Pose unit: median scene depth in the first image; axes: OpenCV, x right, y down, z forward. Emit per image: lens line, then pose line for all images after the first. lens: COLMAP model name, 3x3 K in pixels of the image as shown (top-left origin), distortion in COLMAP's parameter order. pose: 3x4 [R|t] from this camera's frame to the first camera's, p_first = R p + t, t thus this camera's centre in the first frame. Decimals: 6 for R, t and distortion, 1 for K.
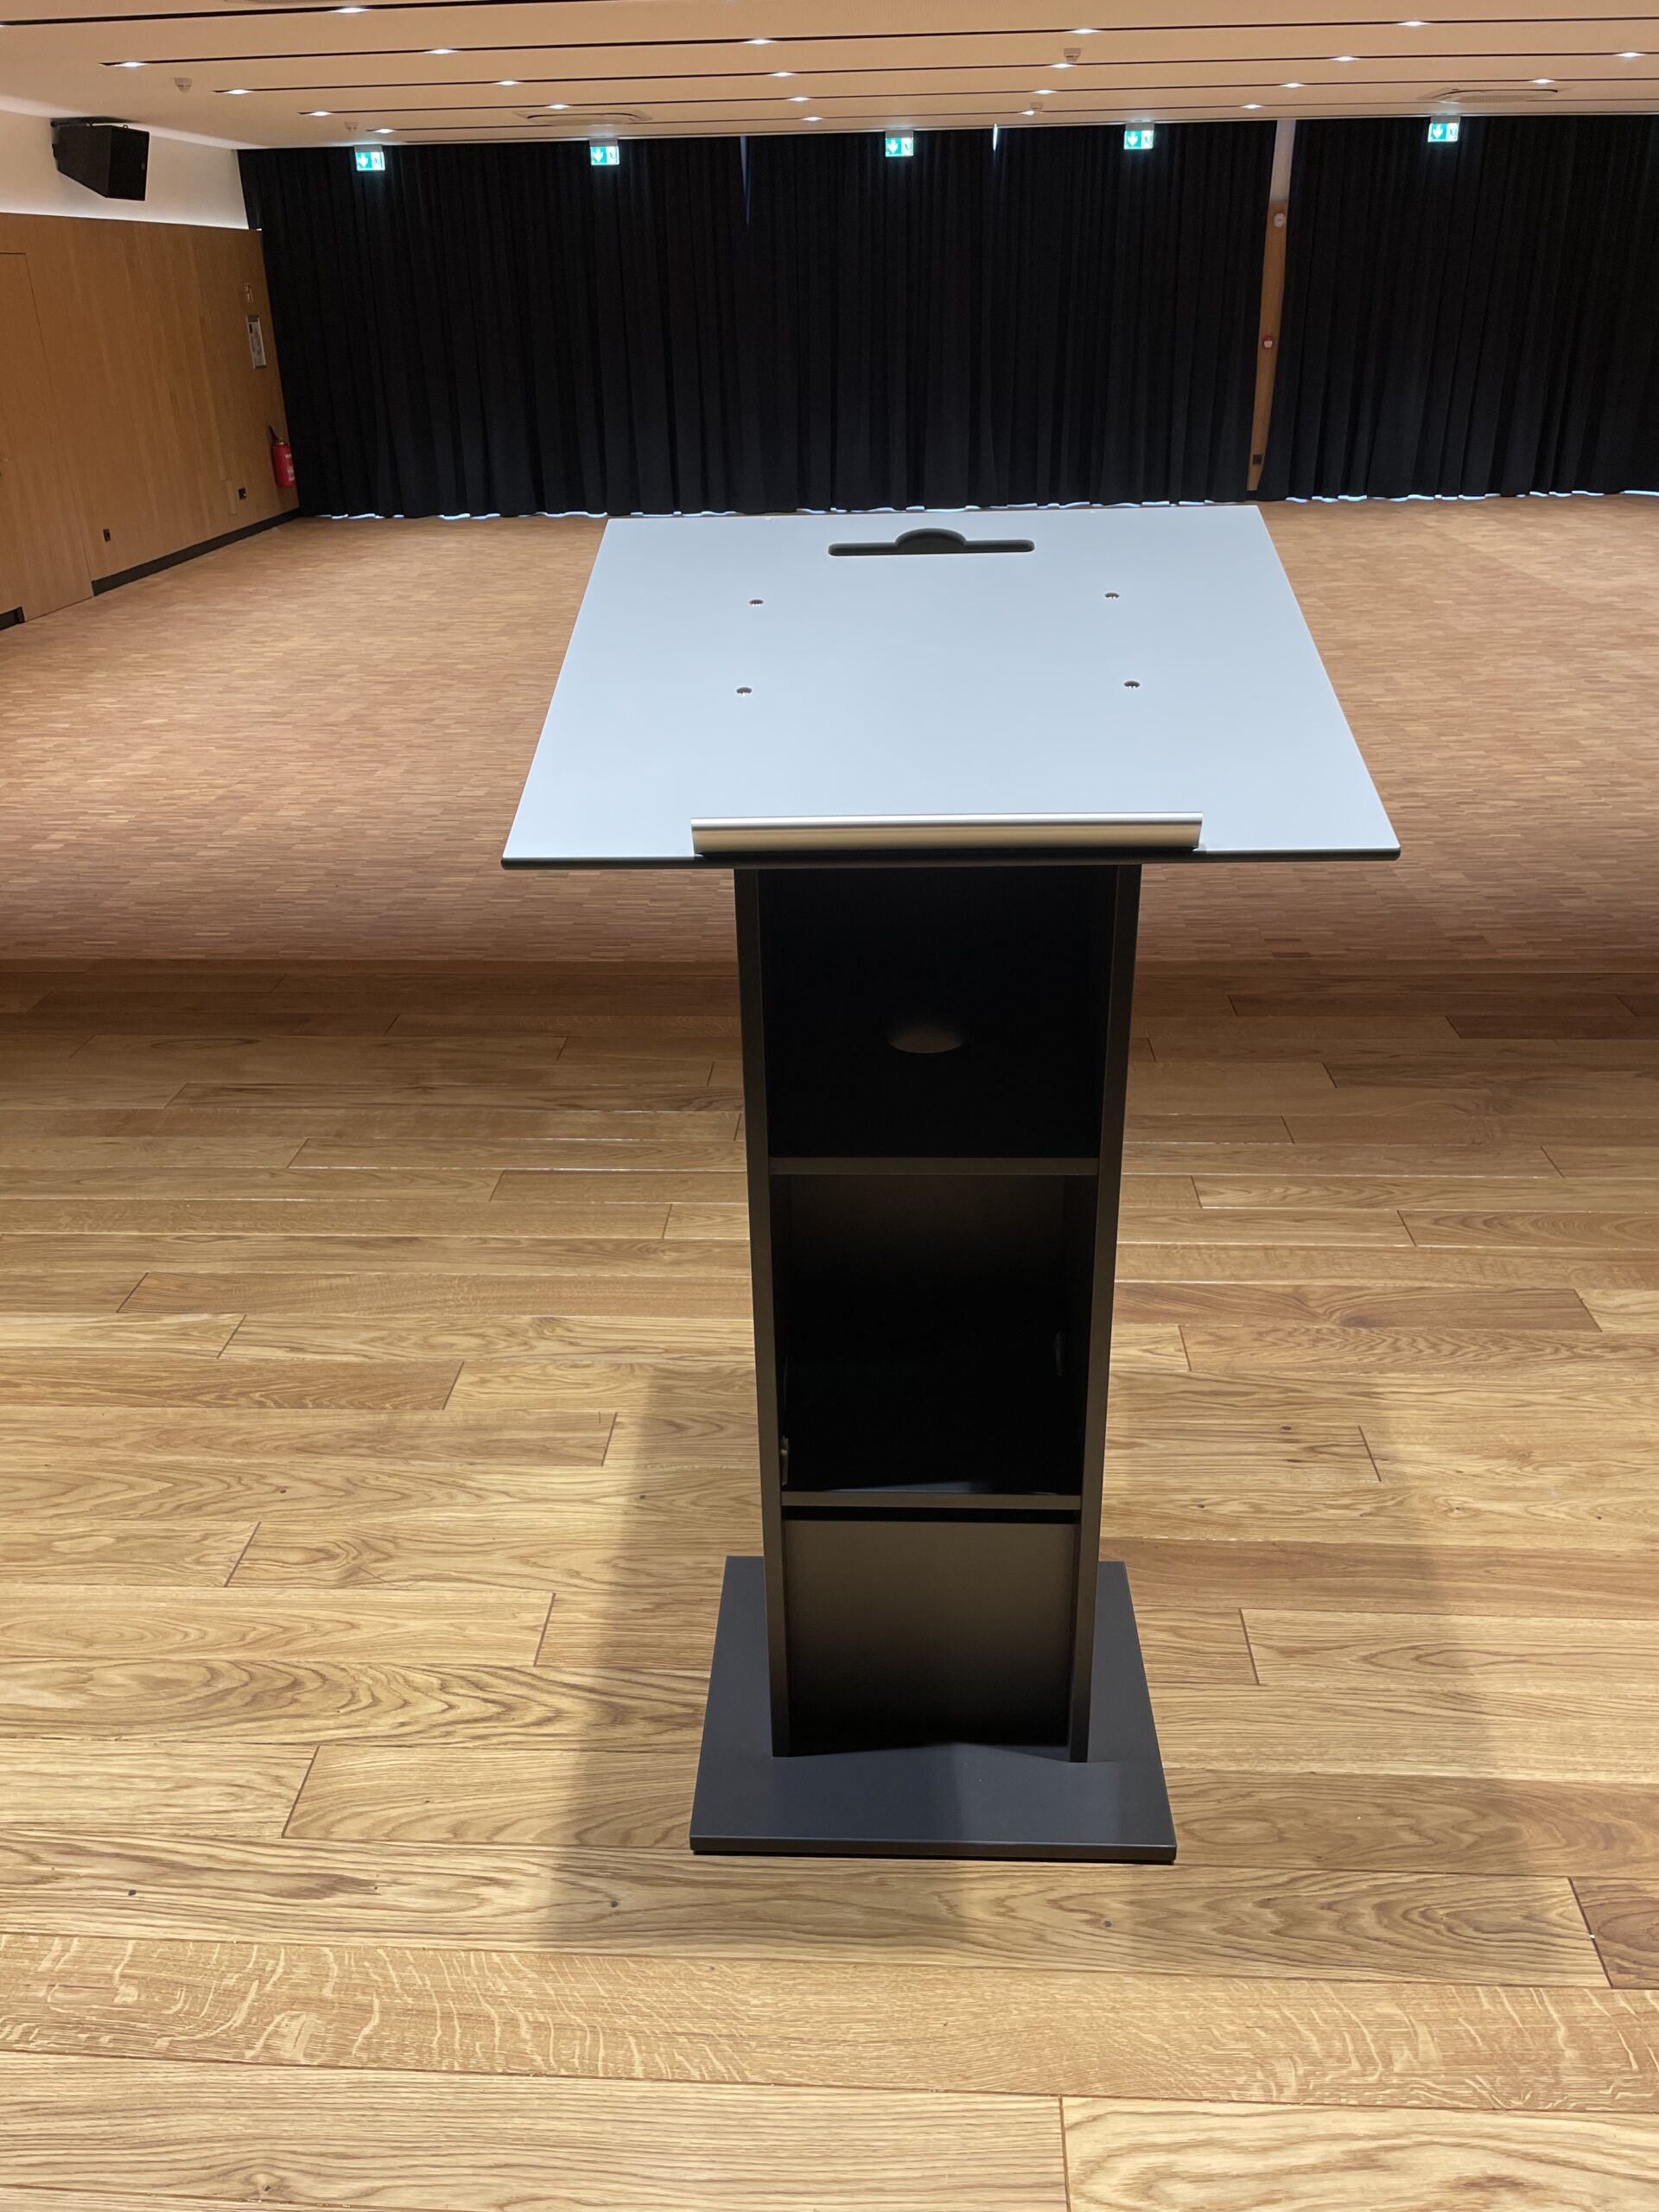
lens RADIAL K [[1684.6, 0, 814.9], [0, 1684.6, 1104.2], [0, 0, 1]] dist [0.050428, -0.027369]
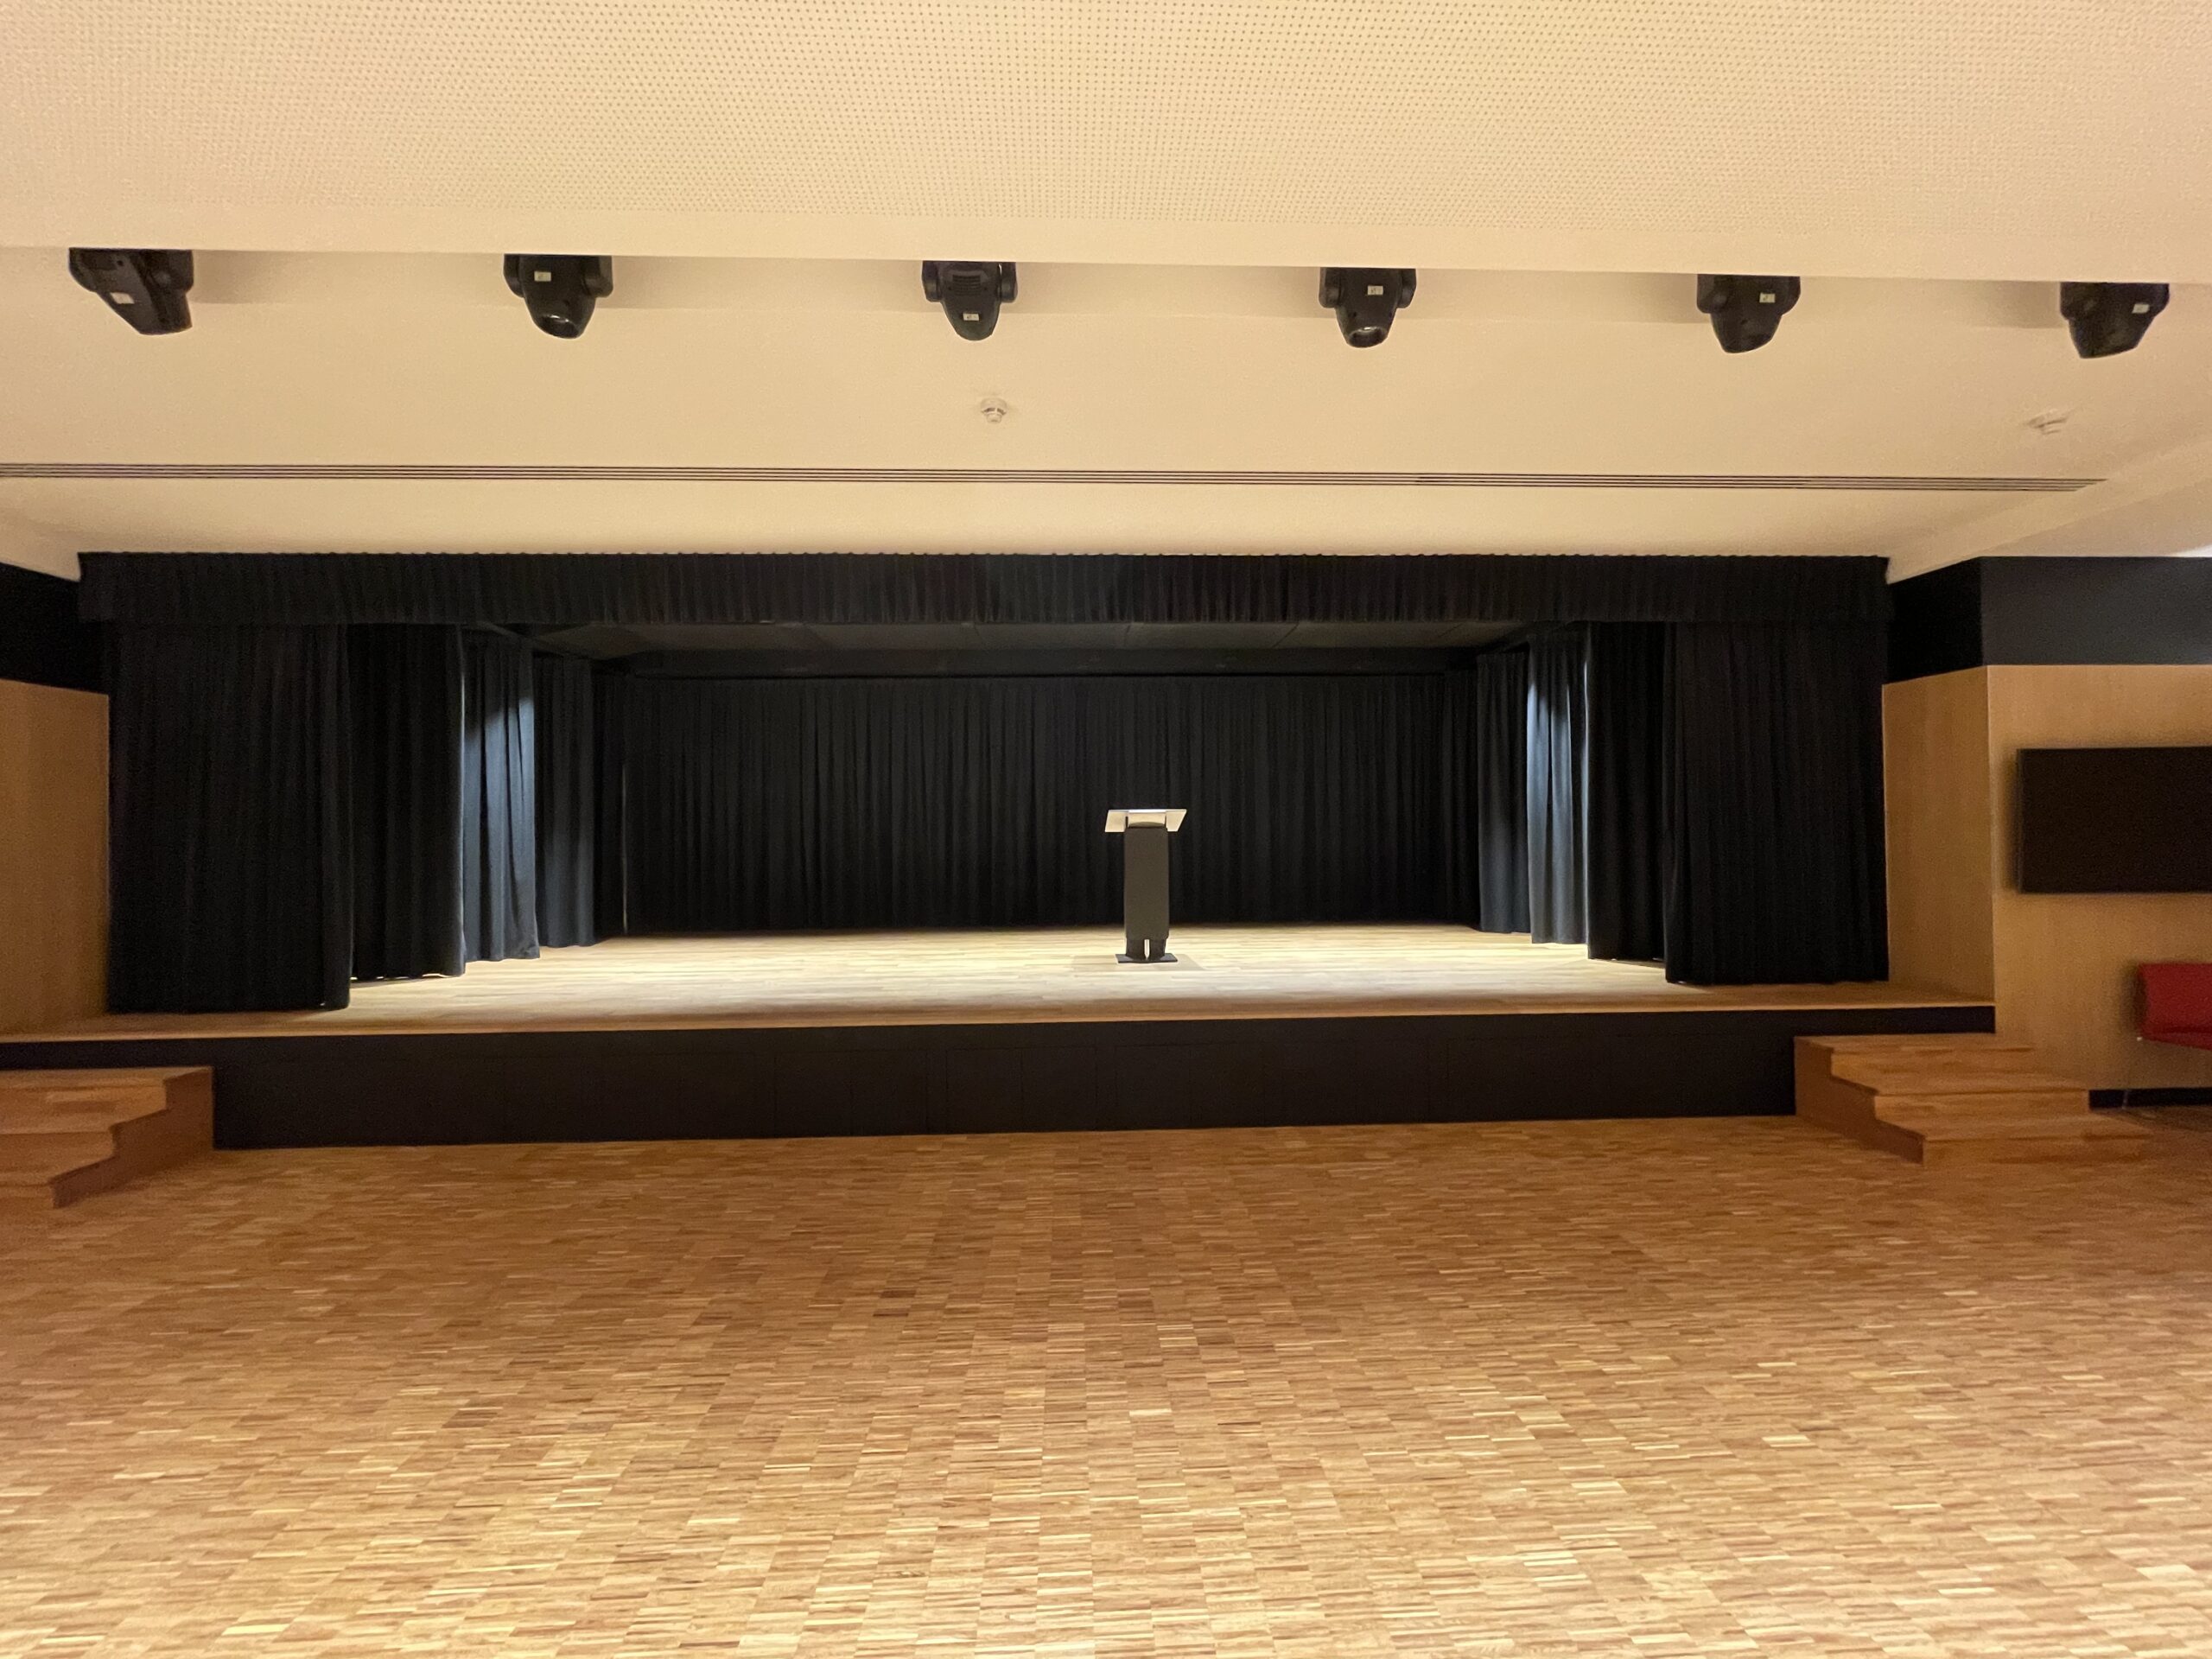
lens RADIAL K [[898.0, 0, 1106.9], [0, 898.0, 833.6], [0, 0, 1]] dist [0.000608, 0.000012]
pose [[-0.995011, 0.032060, -0.094468, 0.107978], [-0.011700, 0.902915, 0.429660, -0.335556], [0.099072, 0.428622, -0.898036, 0.780238]]
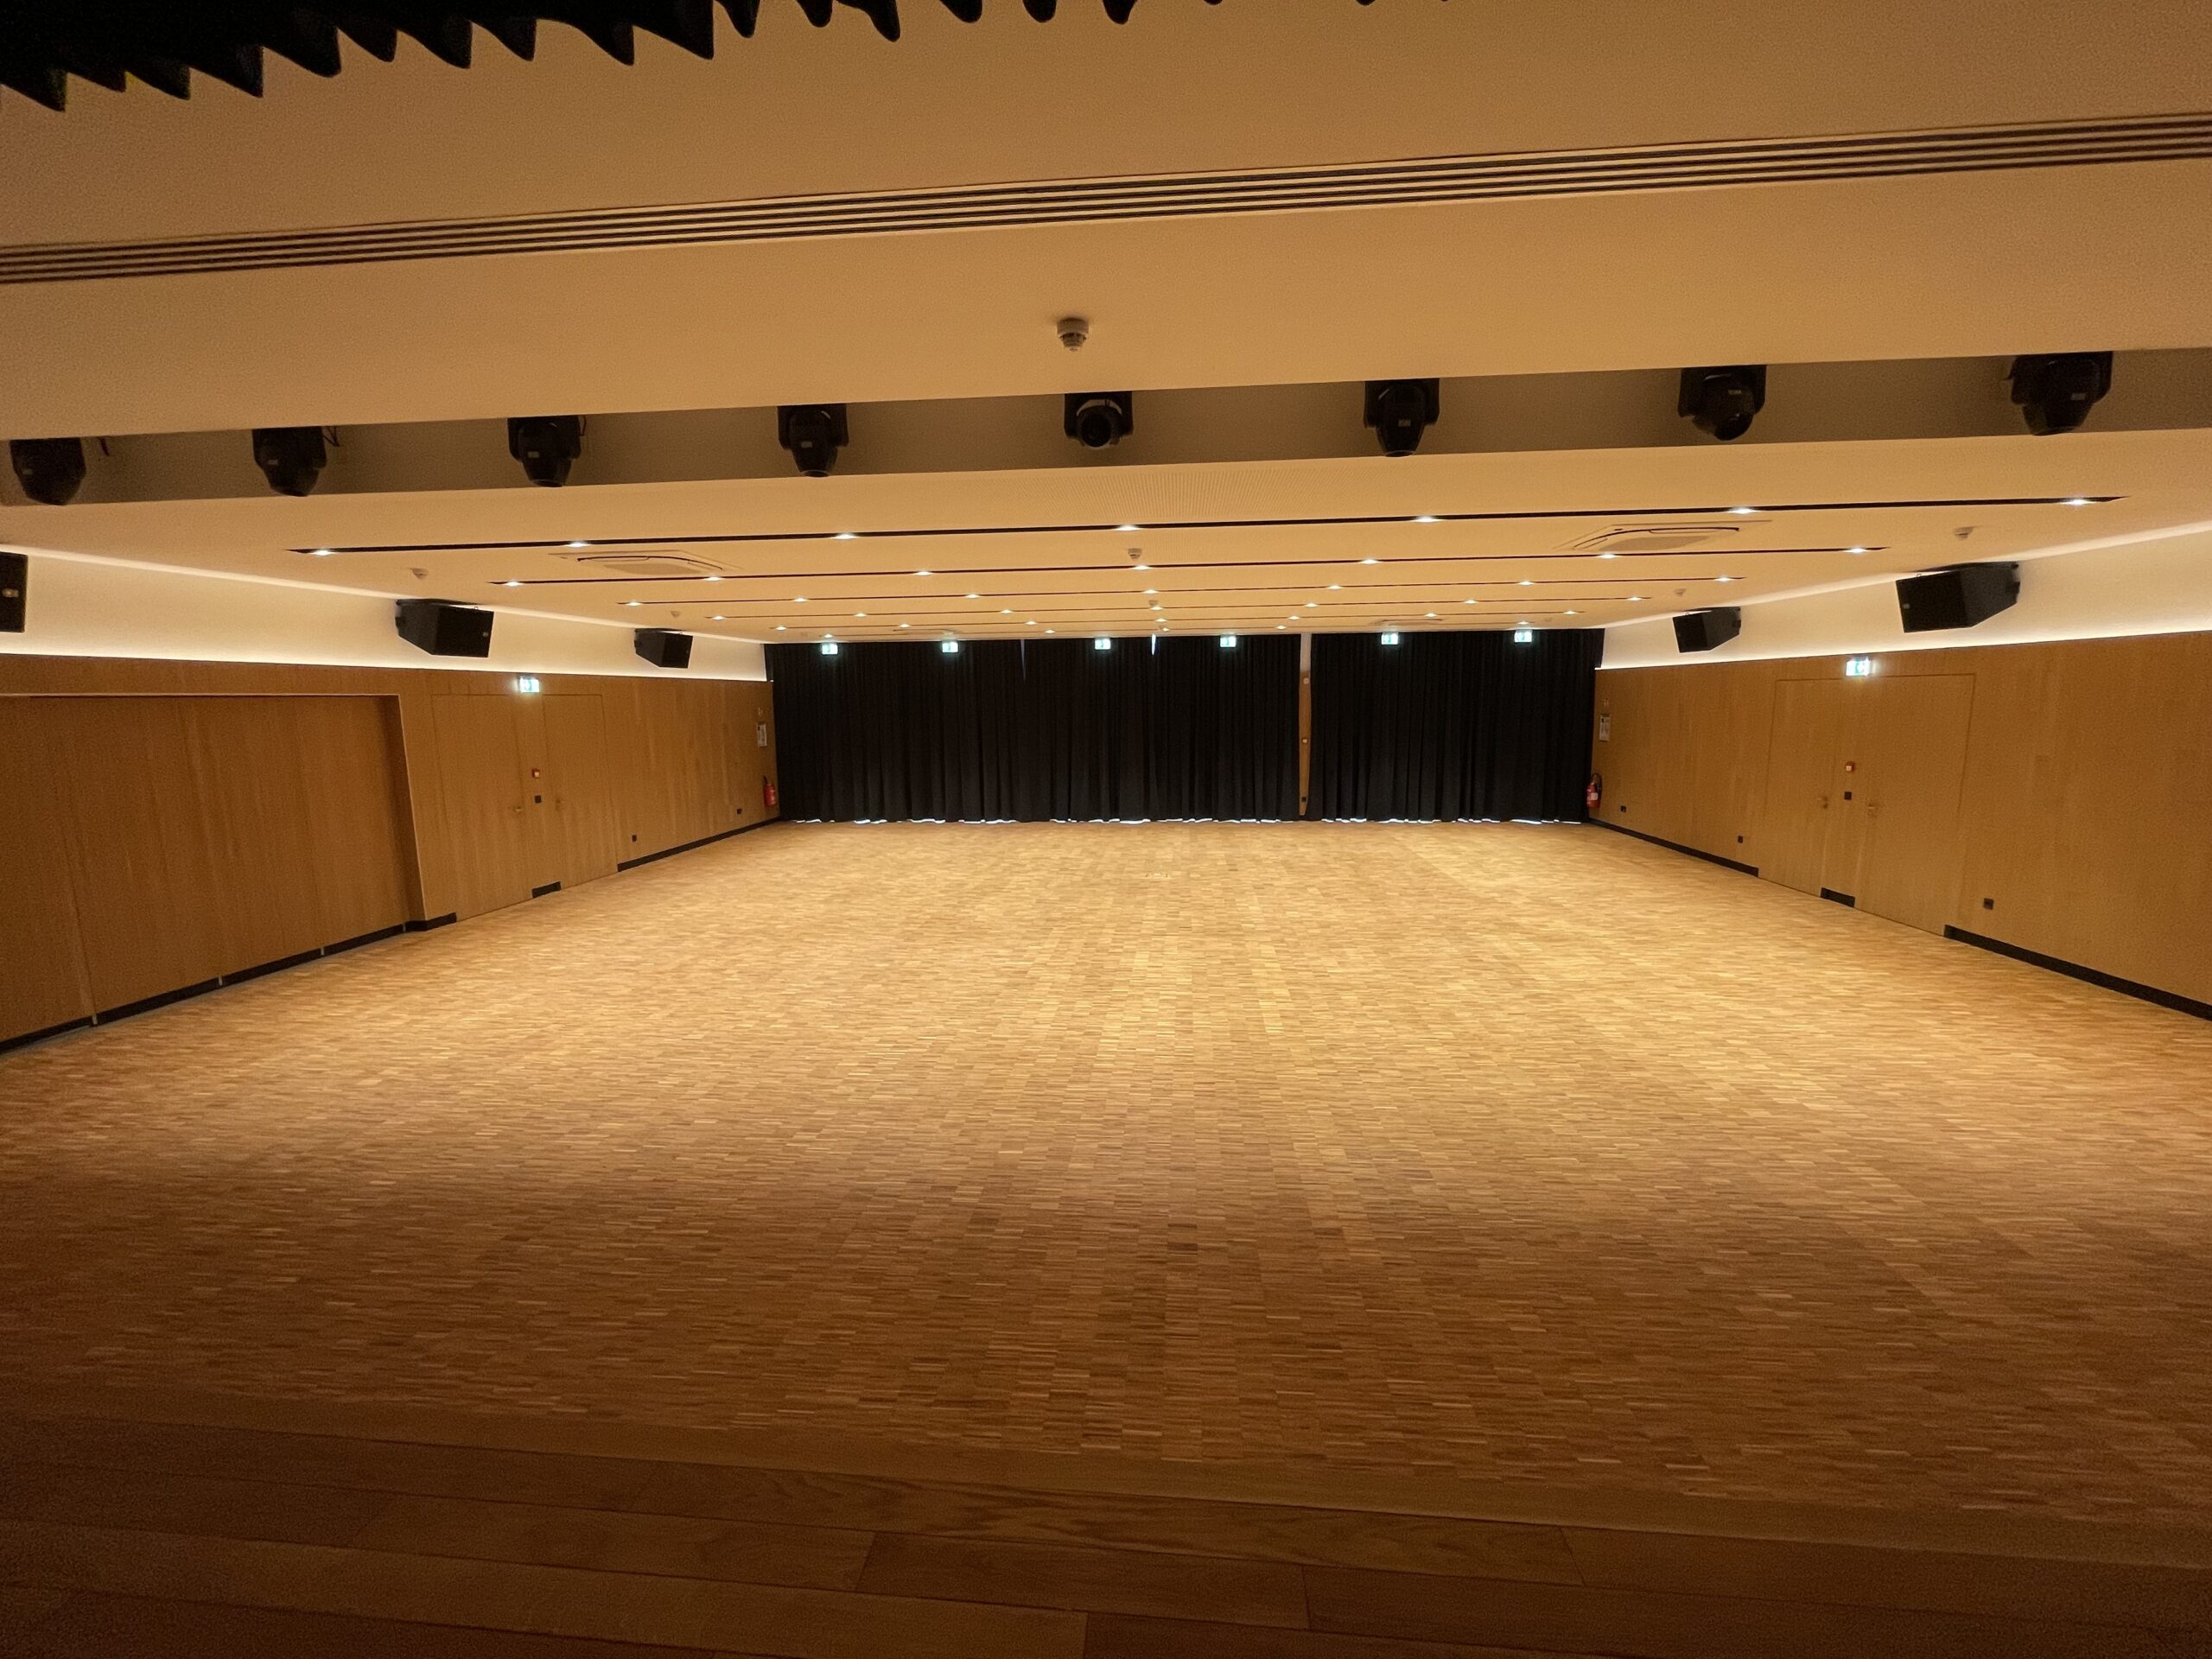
lens RADIAL K [[898.0, 0, 1101.0], [0, 898.0, 827.8], [0, 0, 1]] dist [0.000608, 0.000012]
pose [[0.999150, 0.014006, -0.038777, 0.135690], [-0.024948, 0.954181, -0.298187, -0.101127], [0.032824, 0.298901, 0.953719, 0.159799]]
